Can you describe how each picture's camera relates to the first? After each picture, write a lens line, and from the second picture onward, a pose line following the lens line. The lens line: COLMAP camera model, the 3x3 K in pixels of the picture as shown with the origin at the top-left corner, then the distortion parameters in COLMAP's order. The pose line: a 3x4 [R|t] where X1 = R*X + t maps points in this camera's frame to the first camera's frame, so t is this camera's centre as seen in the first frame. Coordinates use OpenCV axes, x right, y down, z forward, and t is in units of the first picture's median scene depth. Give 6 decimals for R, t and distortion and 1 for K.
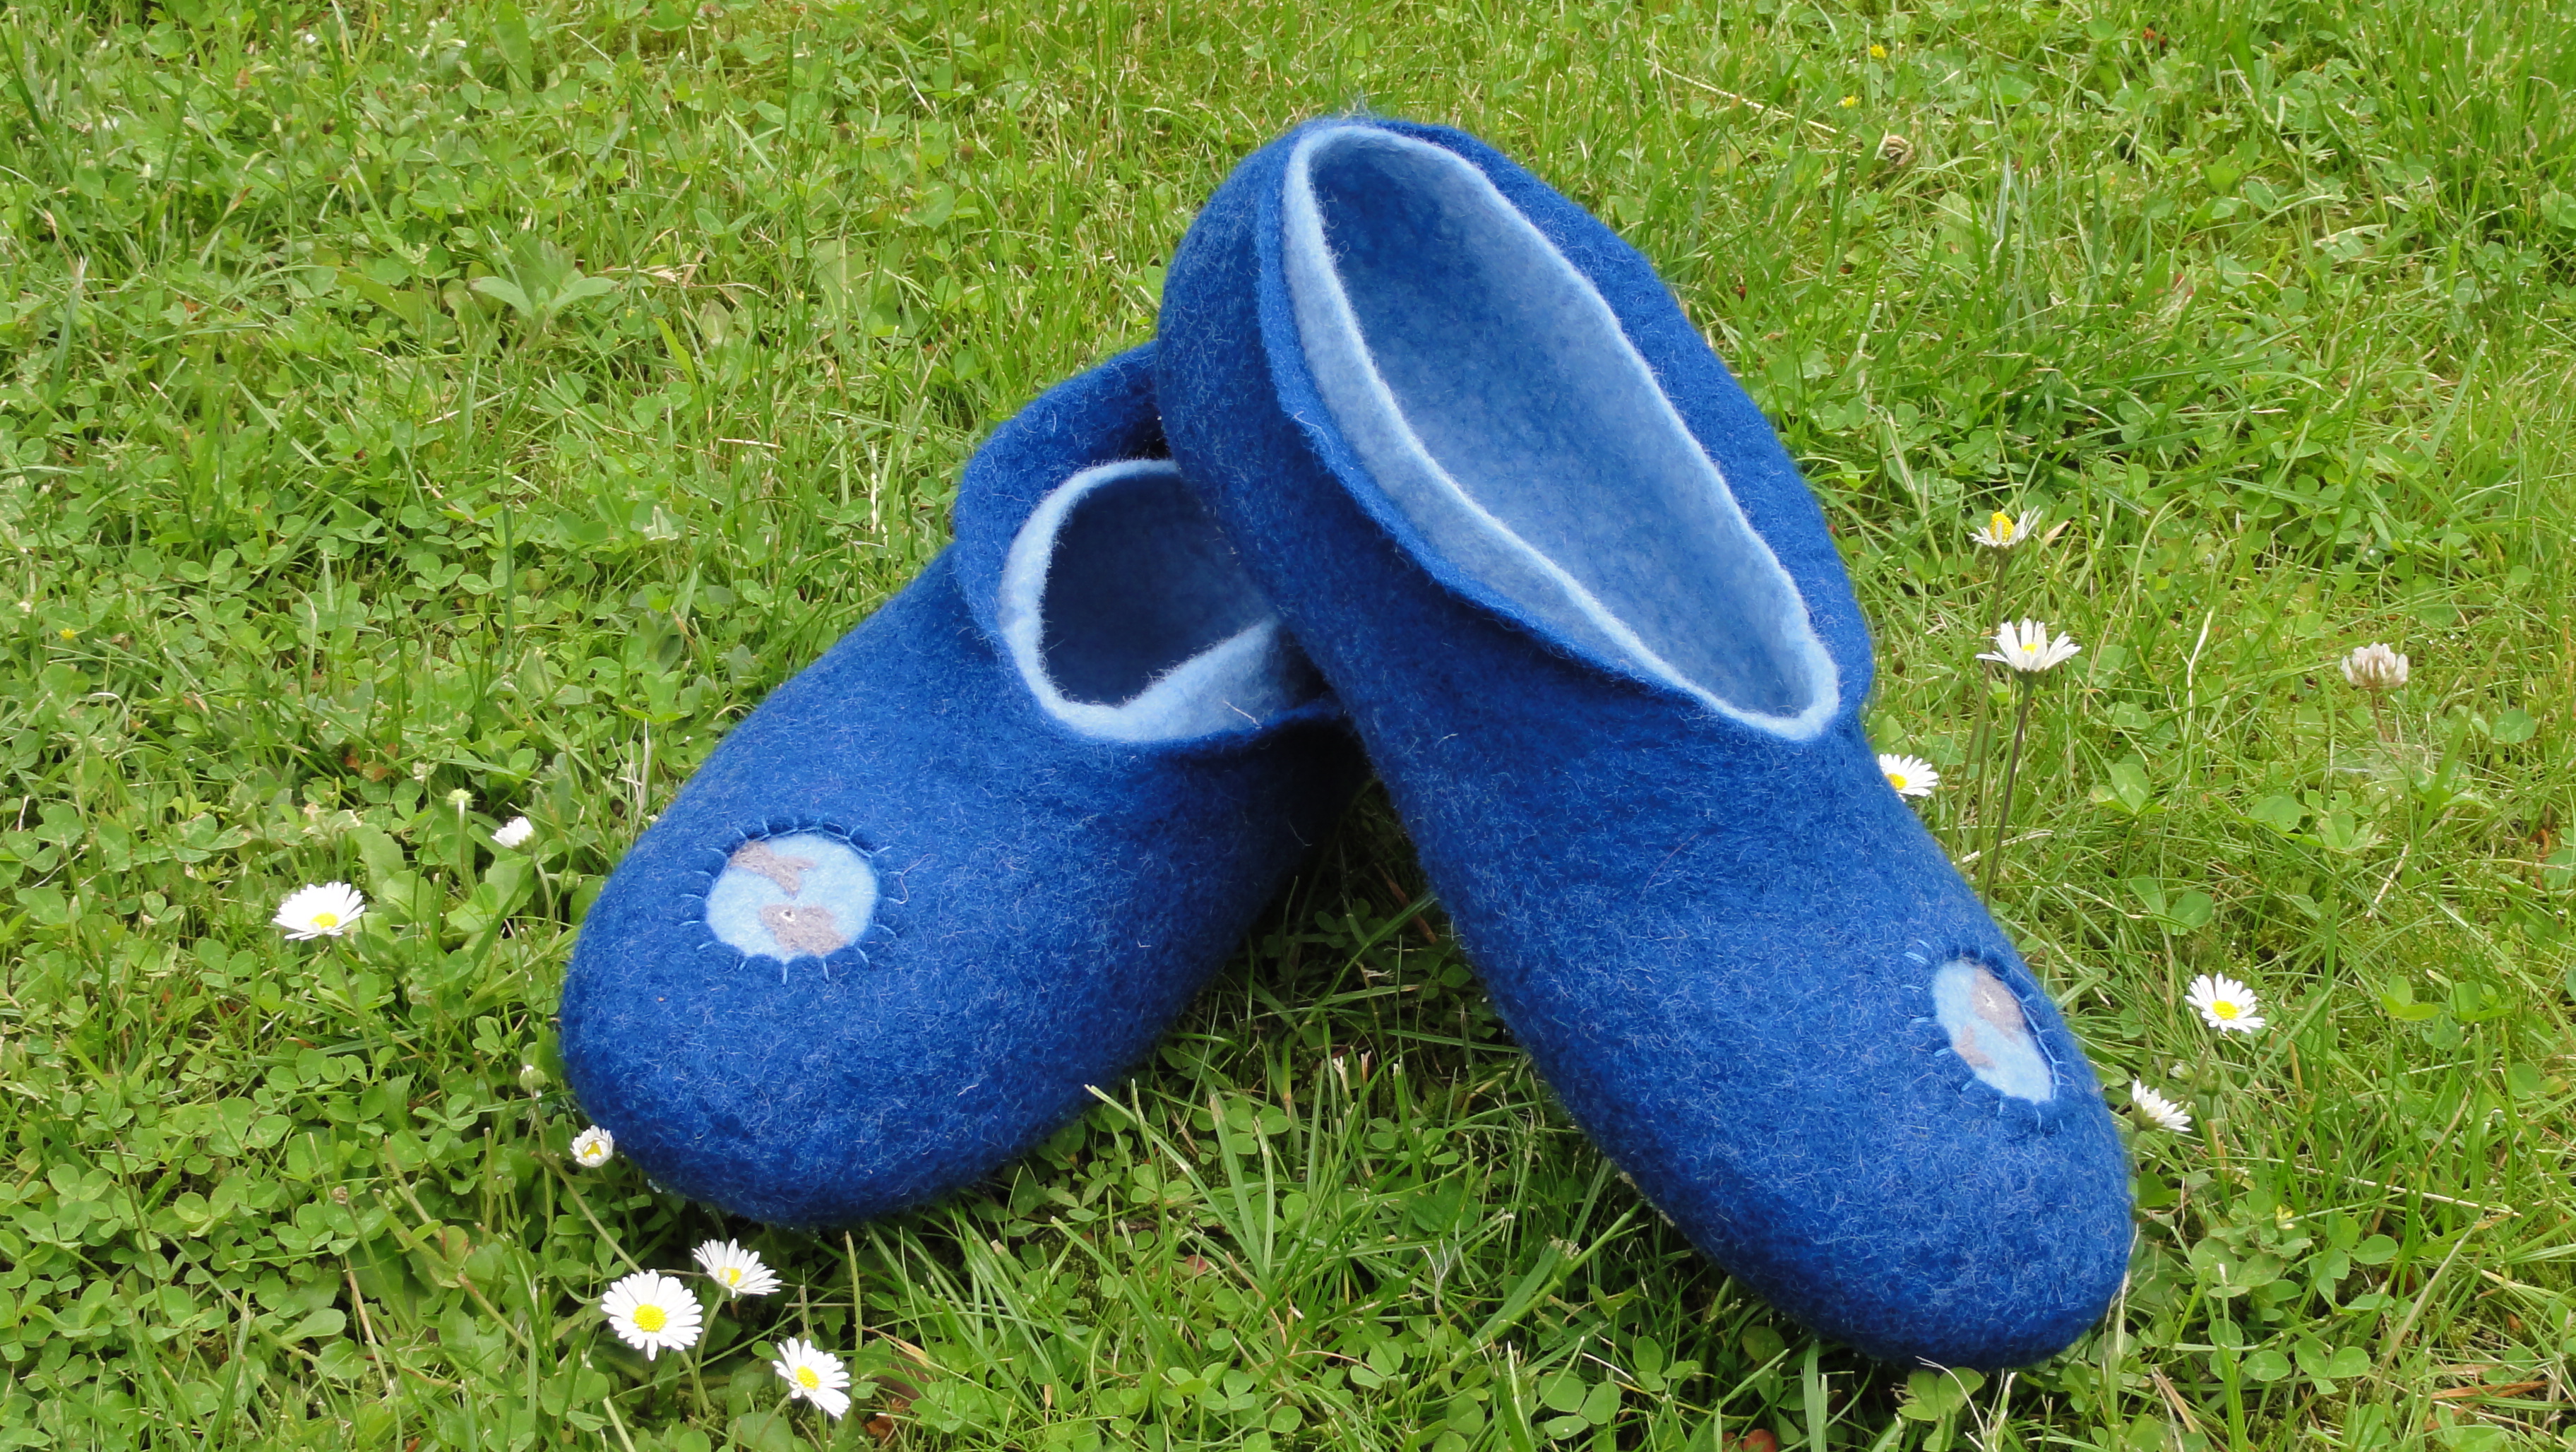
lens RADIAL K [[3516.8, 0, 1288.0], [0, 3516.8, 726.0], [0, 0, 1]] dist [0.003593, 0.029250]
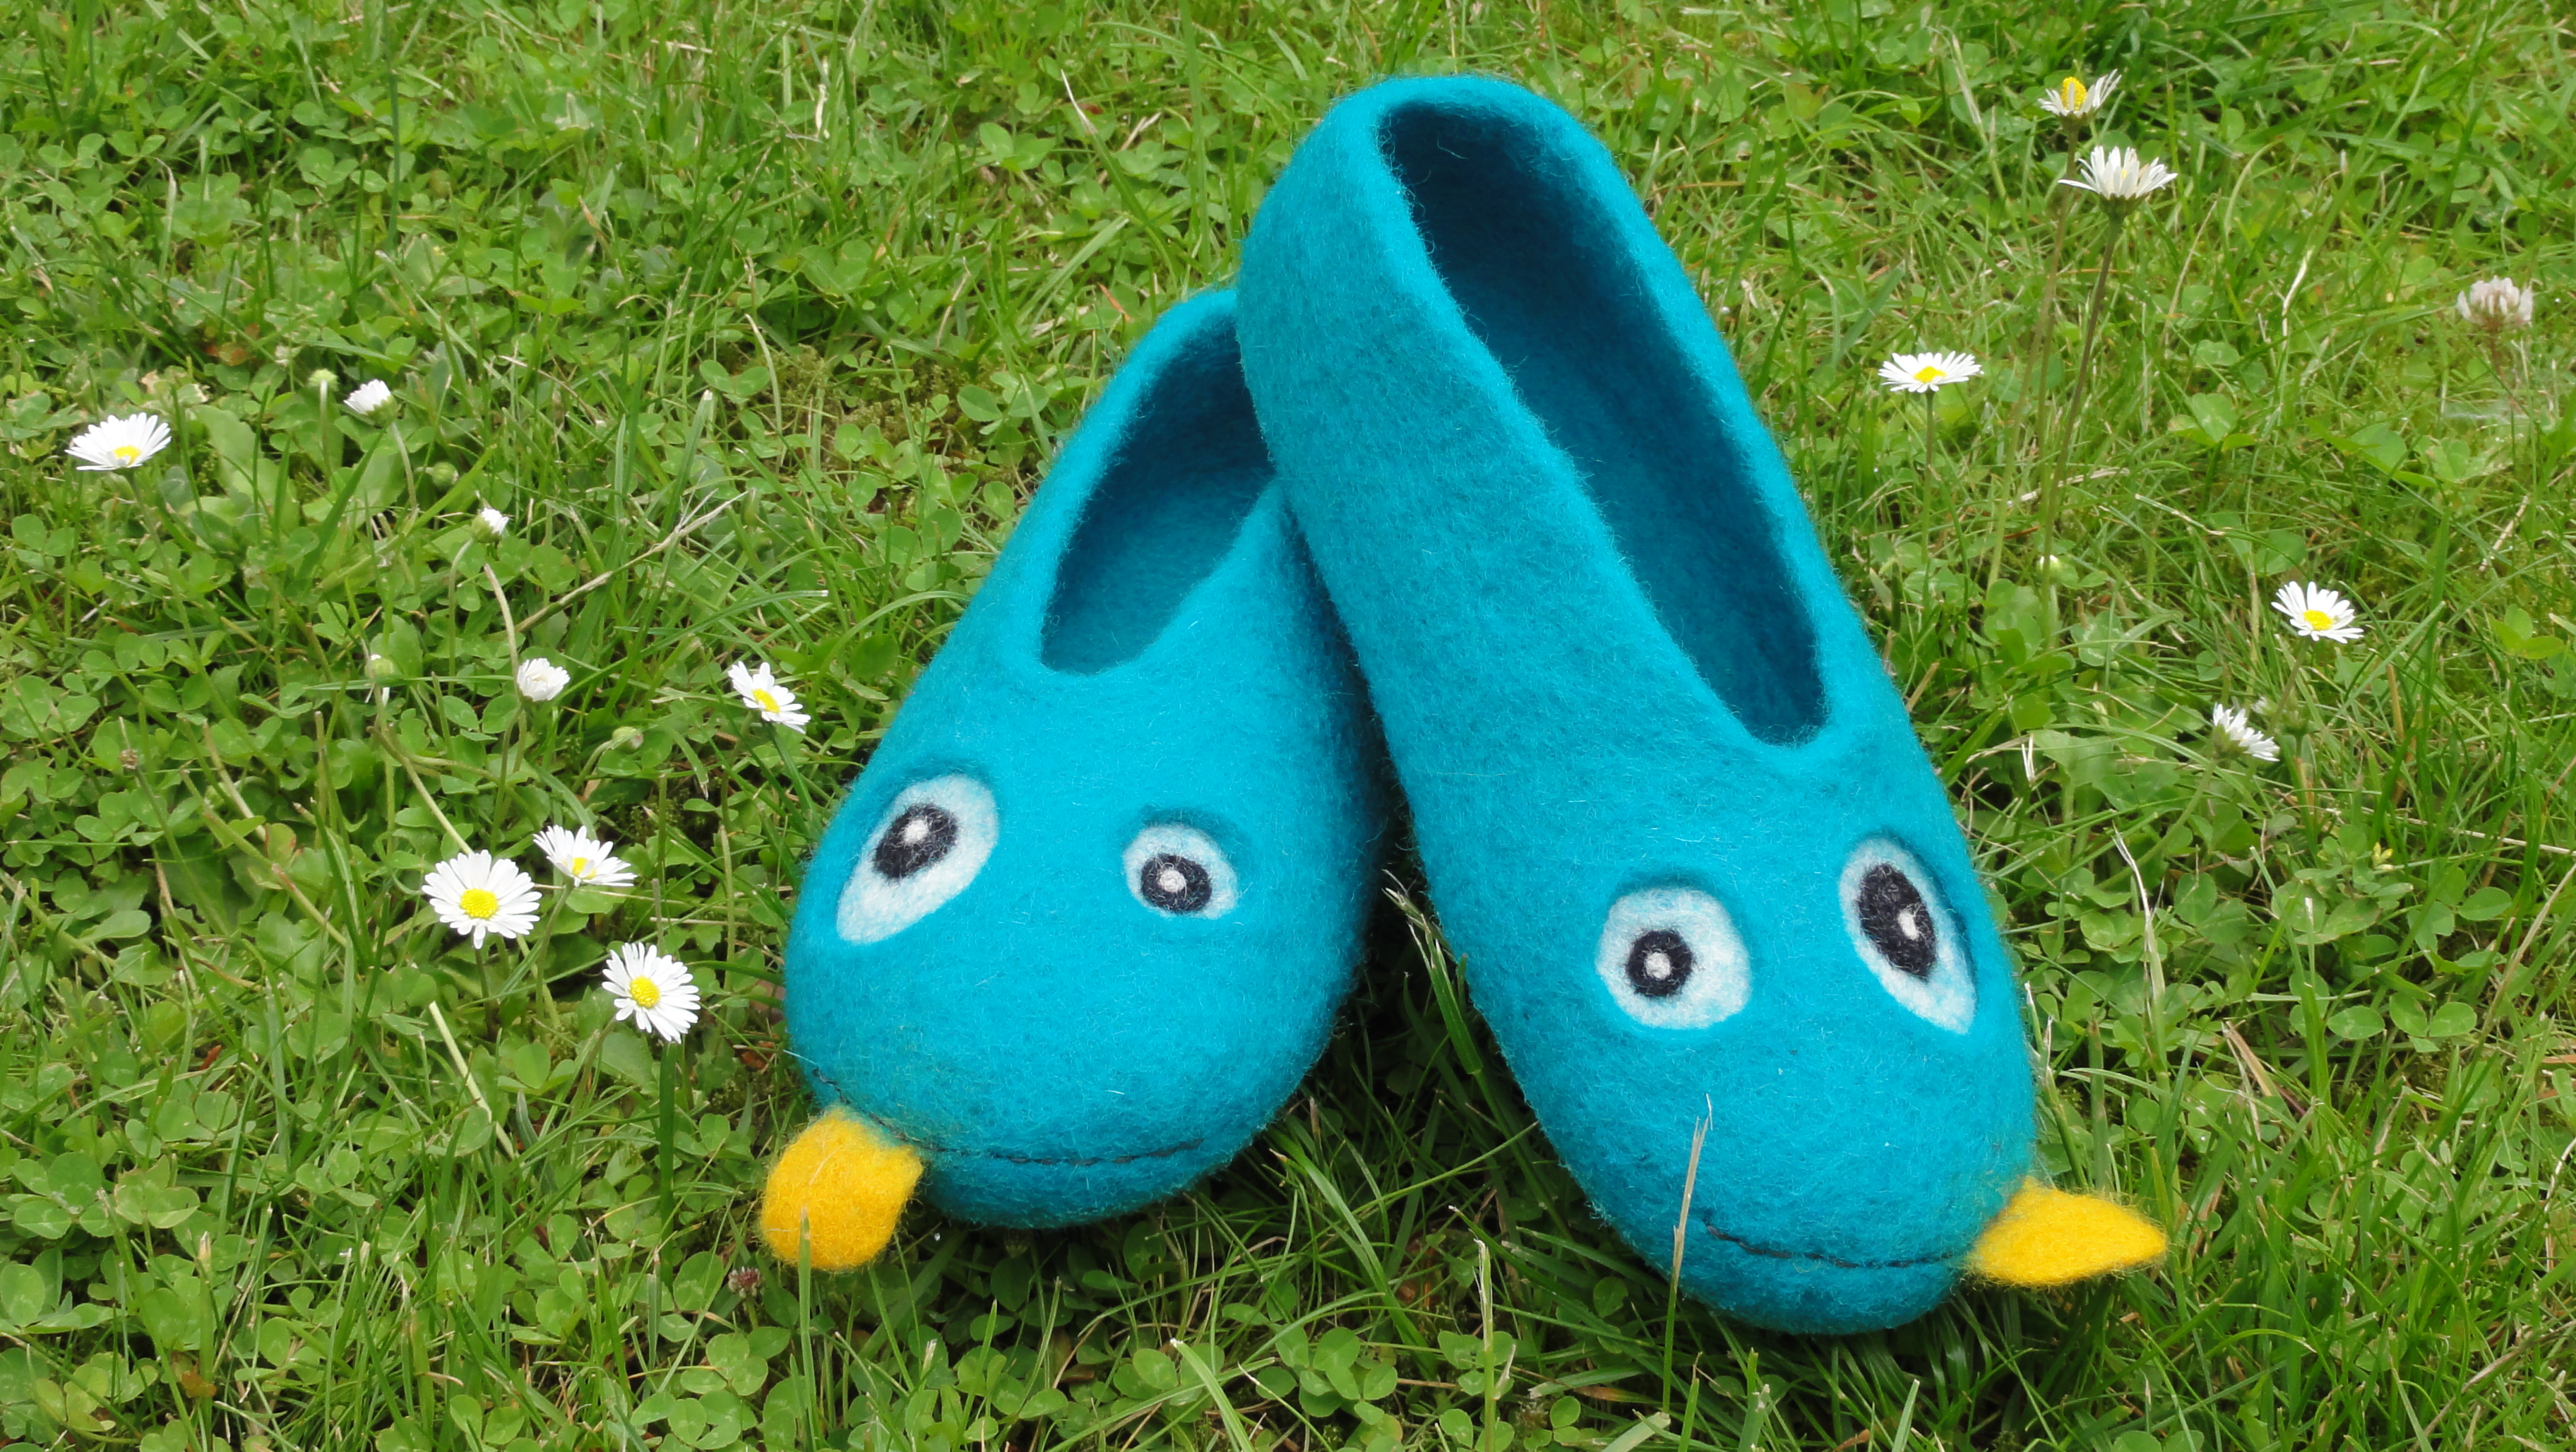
lens RADIAL K [[3489.0, 0, 1308.4], [0, 3489.0, 727.5], [0, 0, 1]] dist [0.028622, -0.083700]
pose [[0.999603, 0.019373, -0.020466, 0.032755], [-0.019103, 0.999729, 0.013294, 0.091548], [0.020718, -0.012898, 0.999702, 0.121789]]
